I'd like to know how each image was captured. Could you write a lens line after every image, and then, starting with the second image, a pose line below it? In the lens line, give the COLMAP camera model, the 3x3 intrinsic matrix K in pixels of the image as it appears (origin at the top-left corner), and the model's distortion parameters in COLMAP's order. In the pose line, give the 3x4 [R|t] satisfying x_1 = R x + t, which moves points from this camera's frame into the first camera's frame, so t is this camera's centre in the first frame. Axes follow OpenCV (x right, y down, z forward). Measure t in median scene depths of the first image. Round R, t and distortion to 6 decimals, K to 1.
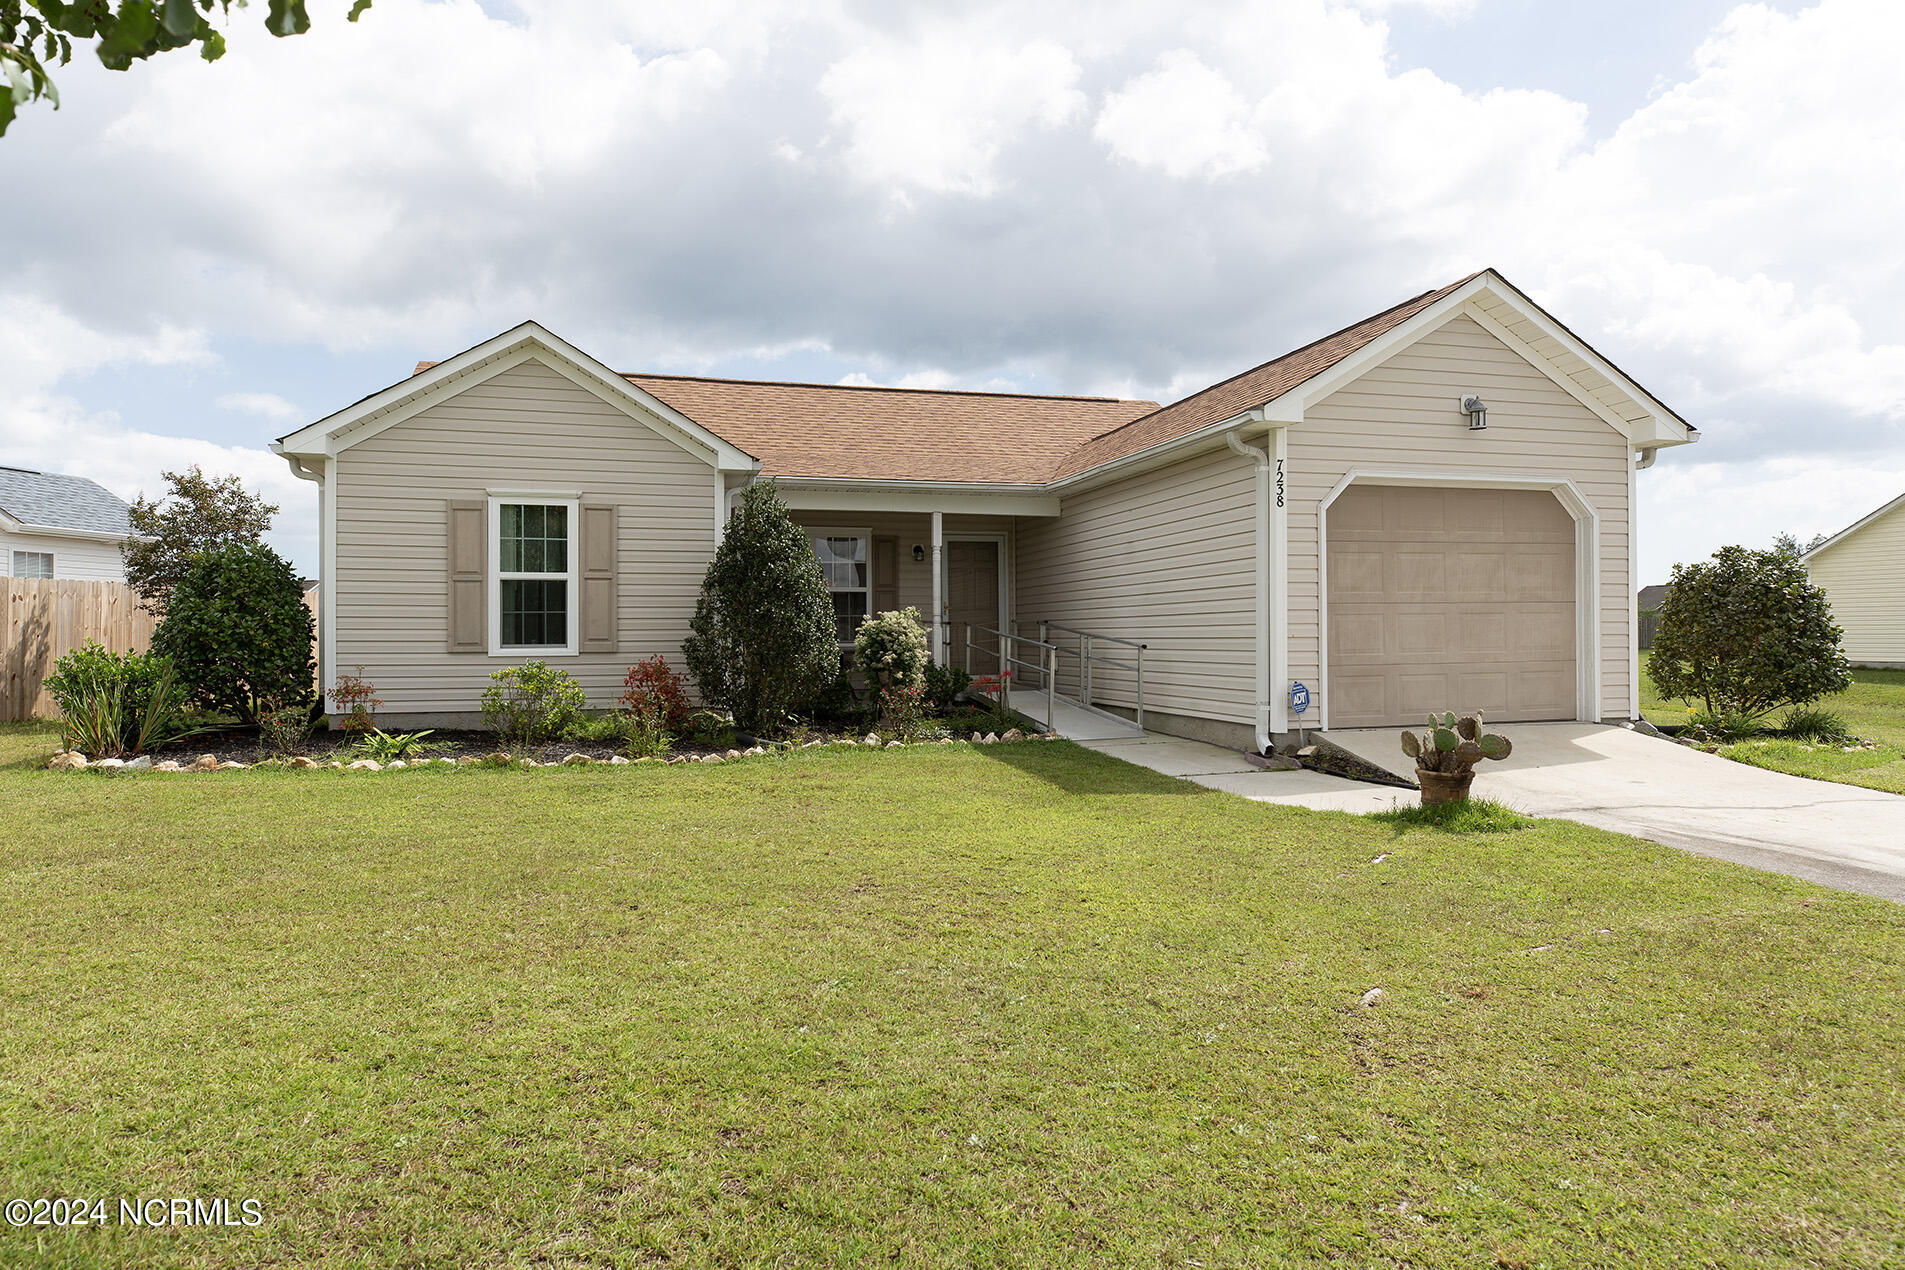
lens RADIAL K [[1153.6, 0, 963.6], [0, 1153.6, 636.0], [0, 0, 1]] dist [0.006898, 0.000887]
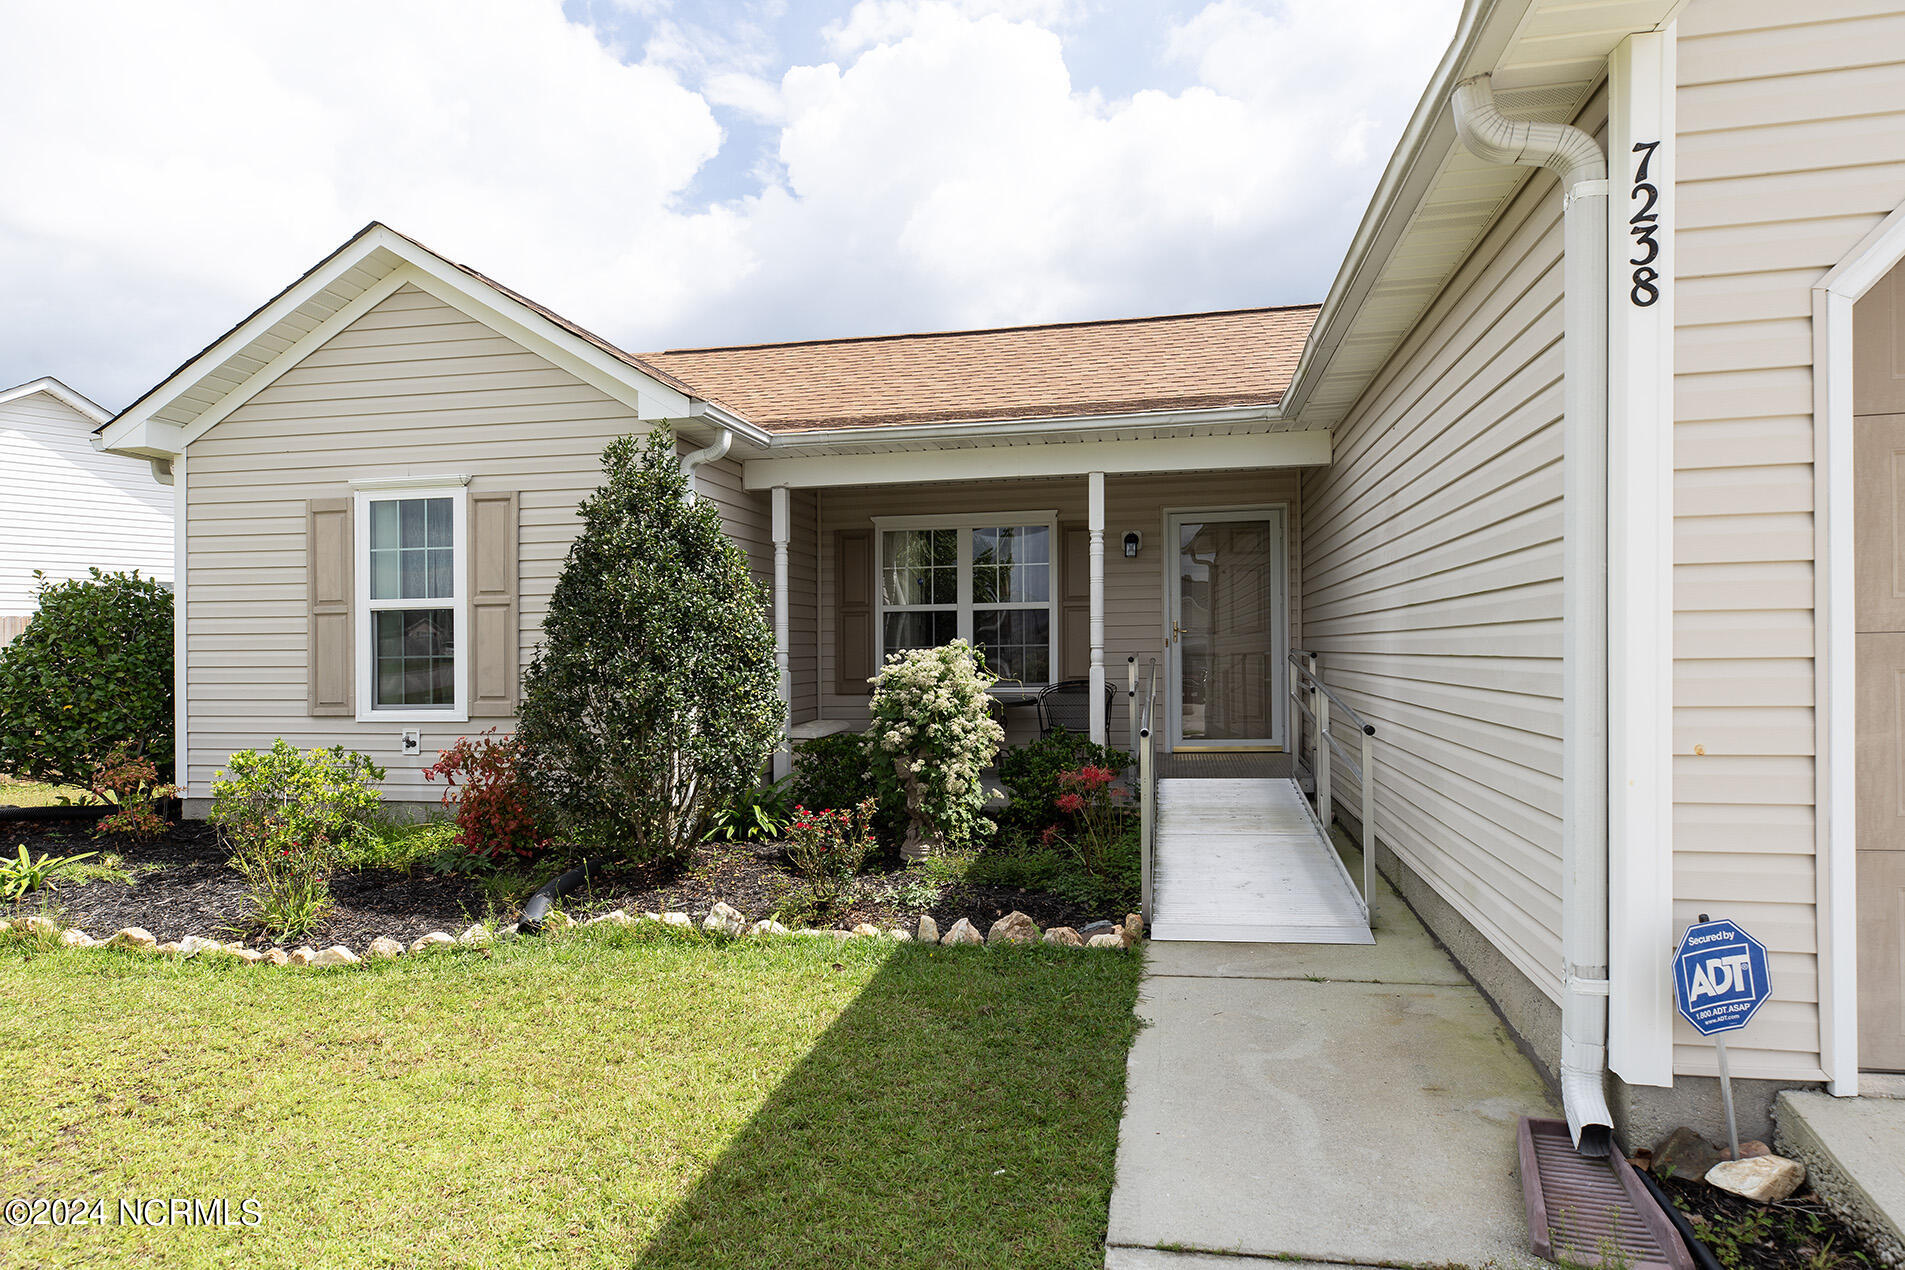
lens RADIAL K [[1117.6, 0, 938.1], [0, 1117.6, 657.9], [0, 0, 1]] dist [0.003433, -0.000790]
pose [[0.883955, -0.004578, -0.467549, 0.214031], [0.009716, 0.999916, 0.008578, -0.023296], [0.467470, -0.012125, 0.883926, 0.574234]]
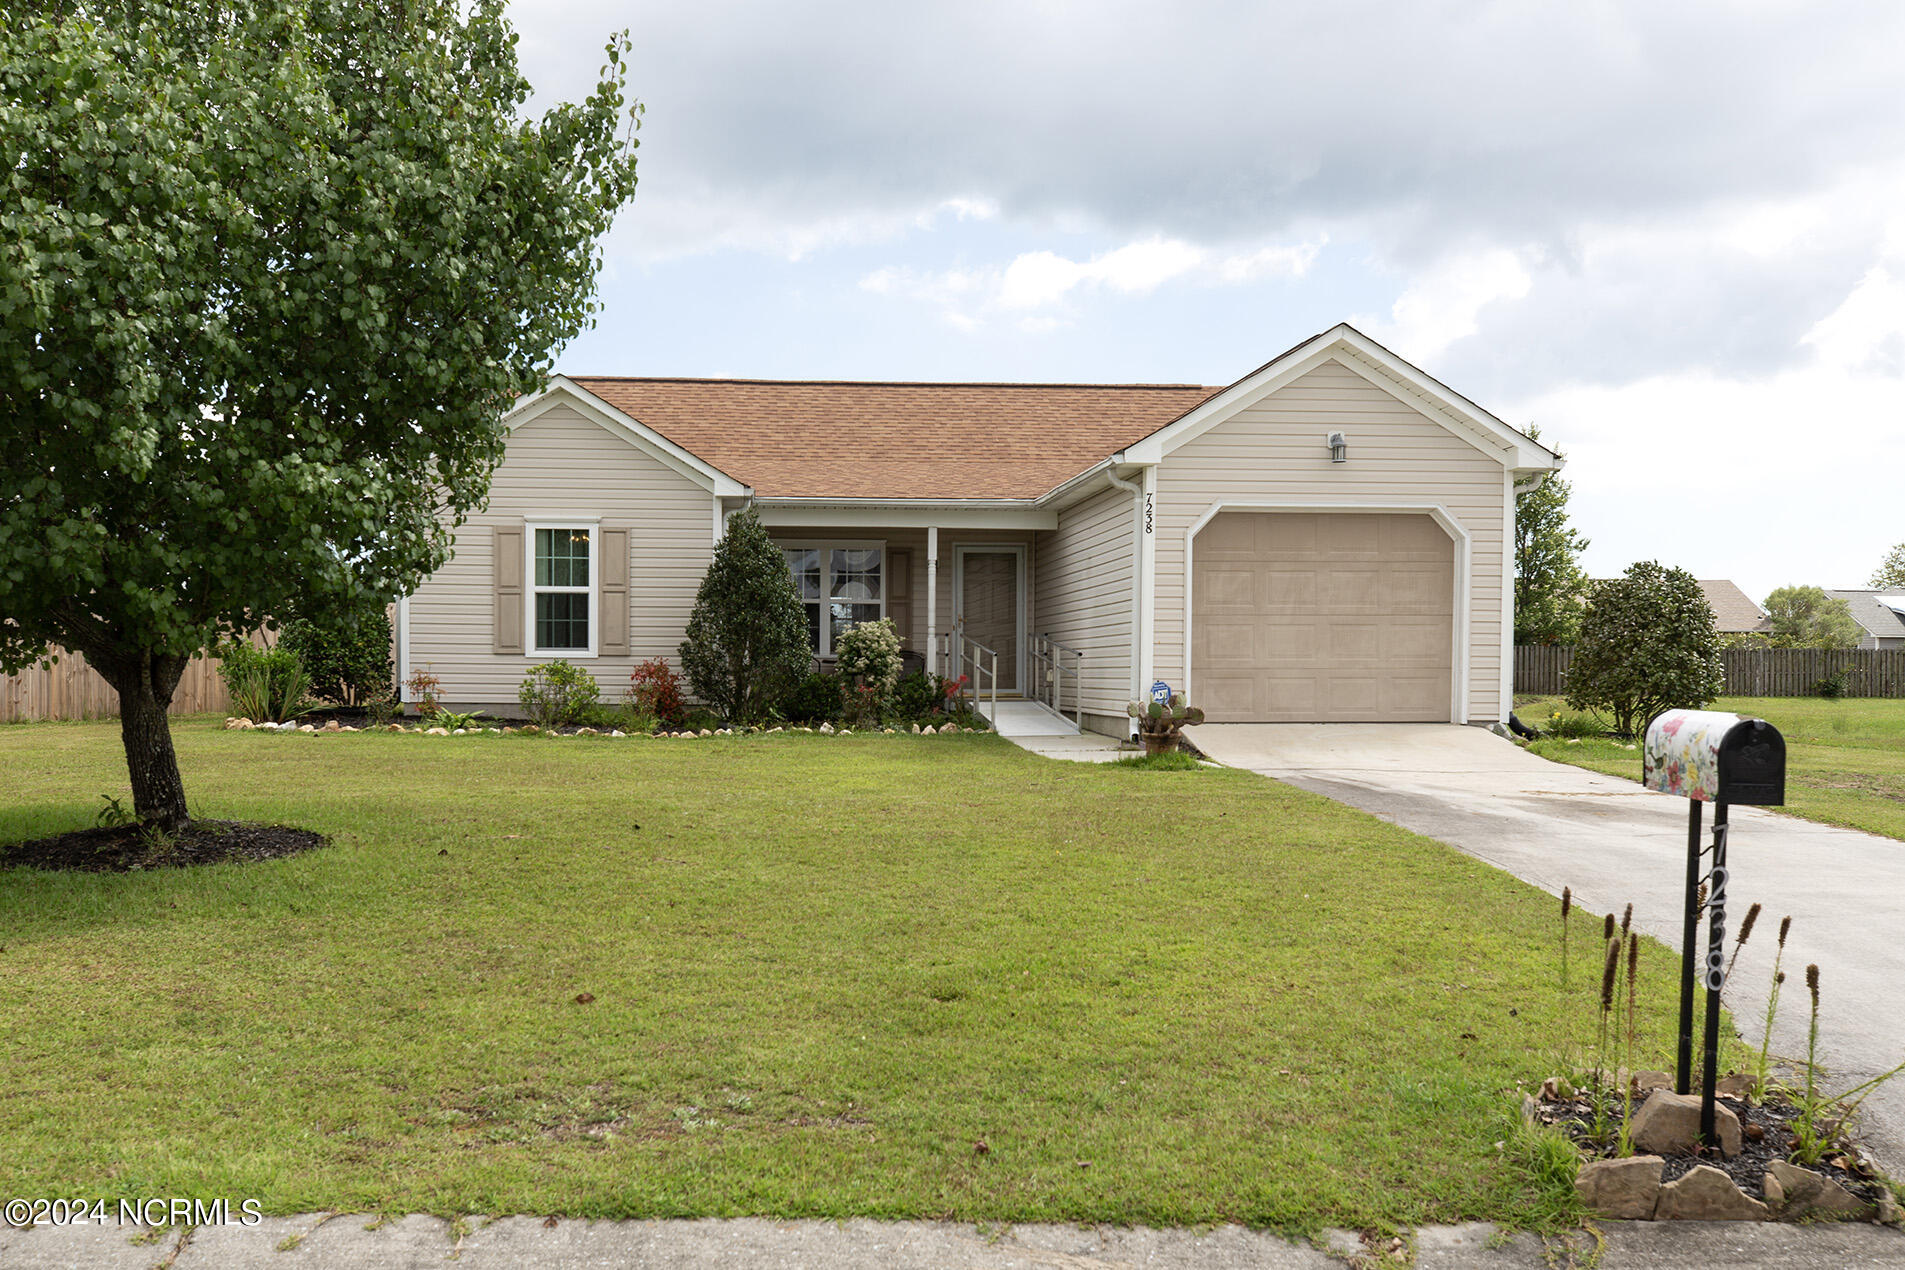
lens RADIAL K [[1787.9, 0, 876.5], [0, 1787.9, 771.8], [0, 0, 1]] dist [0.007452, 0.002431]
pose [[0.978570, 0.022295, -0.204704, 0.327164], [-0.010845, 0.998322, 0.056885, 0.027066], [0.205629, -0.053446, 0.977170, -0.744572]]
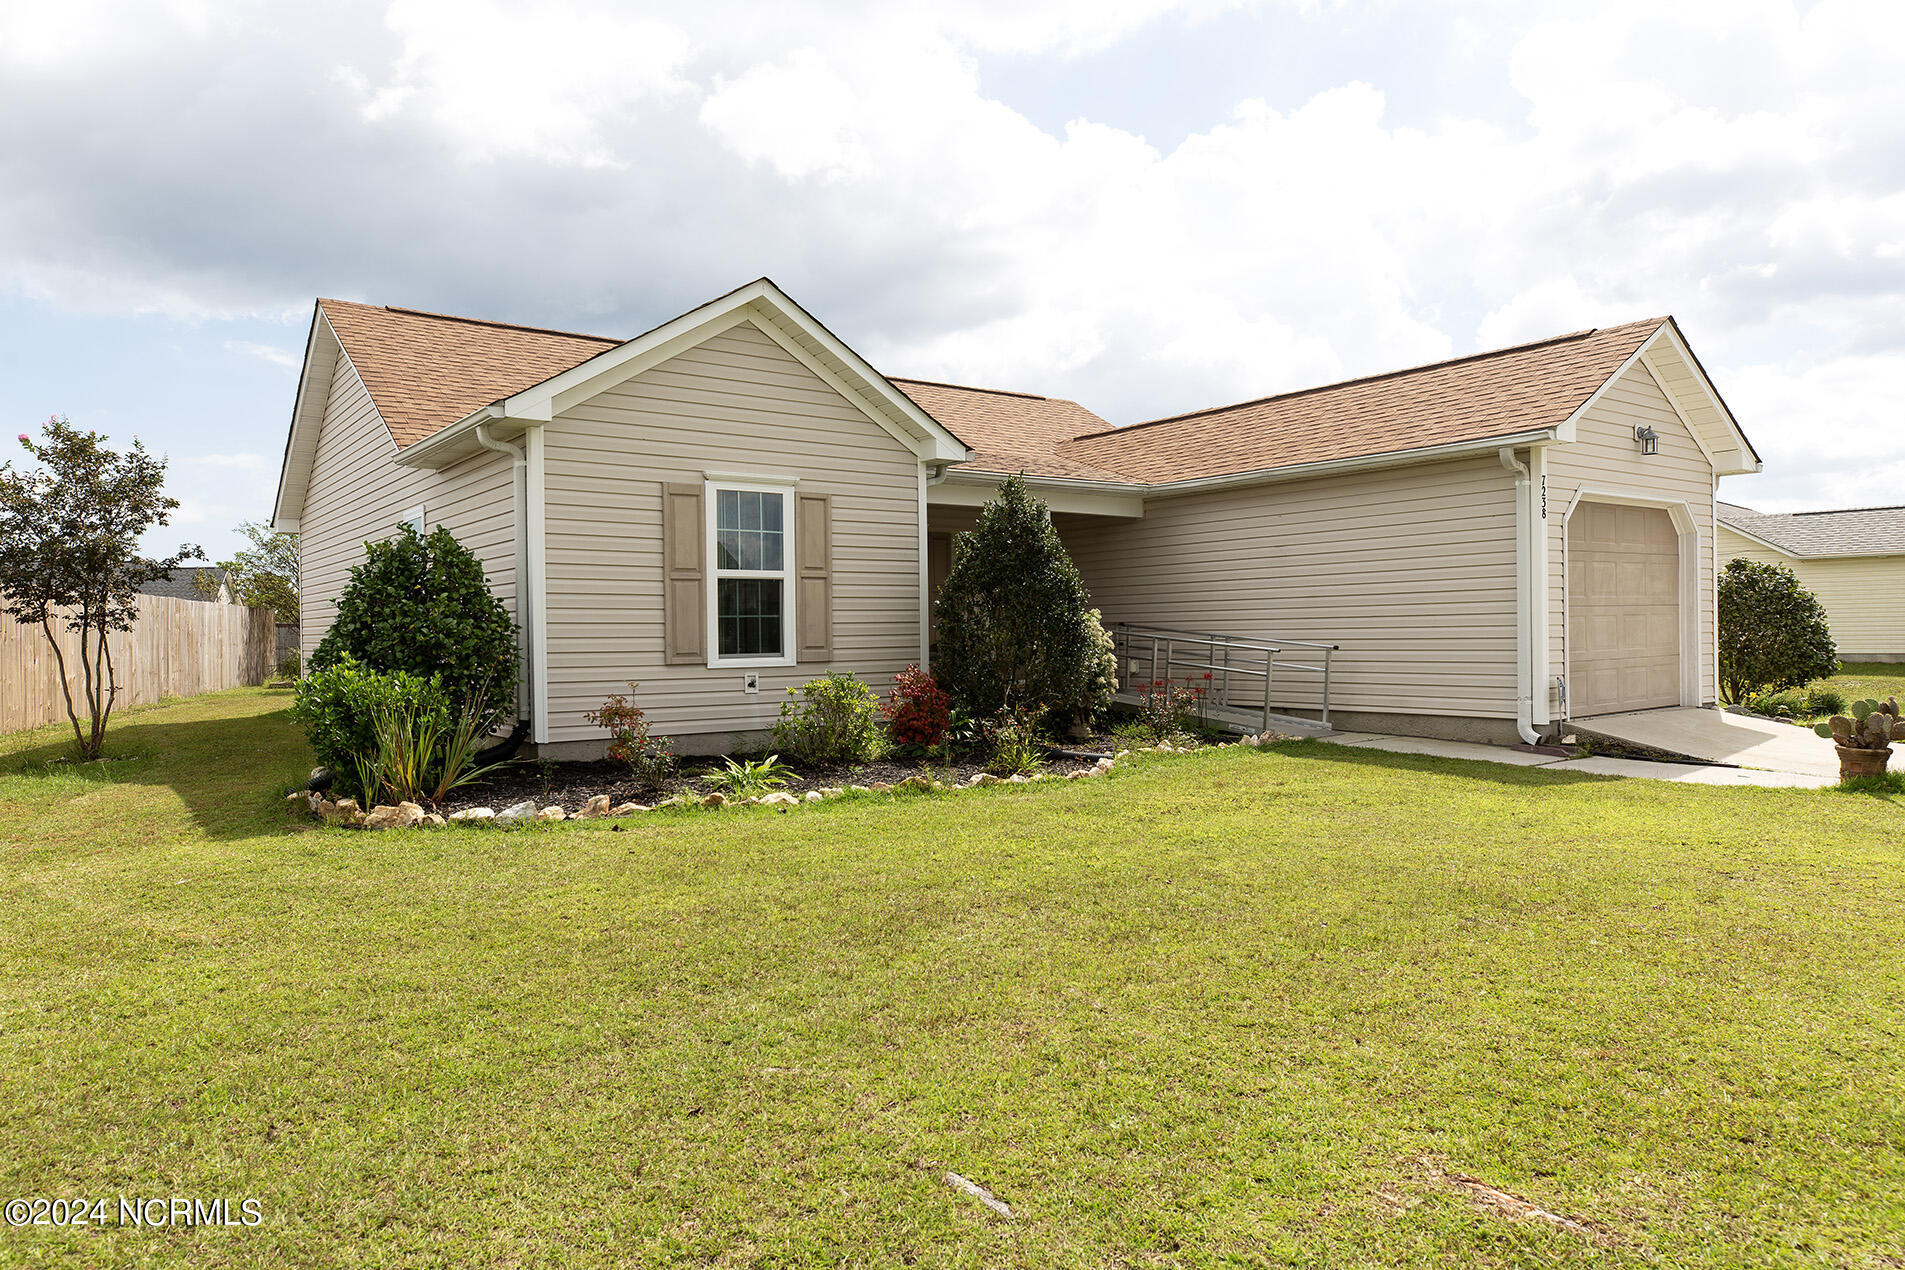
lens RADIAL K [[1173.8, 0, 952.5], [0, 1173.8, 635.0], [0, 0, 1]] dist [-0.005811, -0.000343]
pose [[0.938873, -0.008546, 0.344158, -0.543689], [0.009419, 0.999955, -0.000864, -0.004555], [-0.344135, 0.004053, 0.938911, 0.129277]]
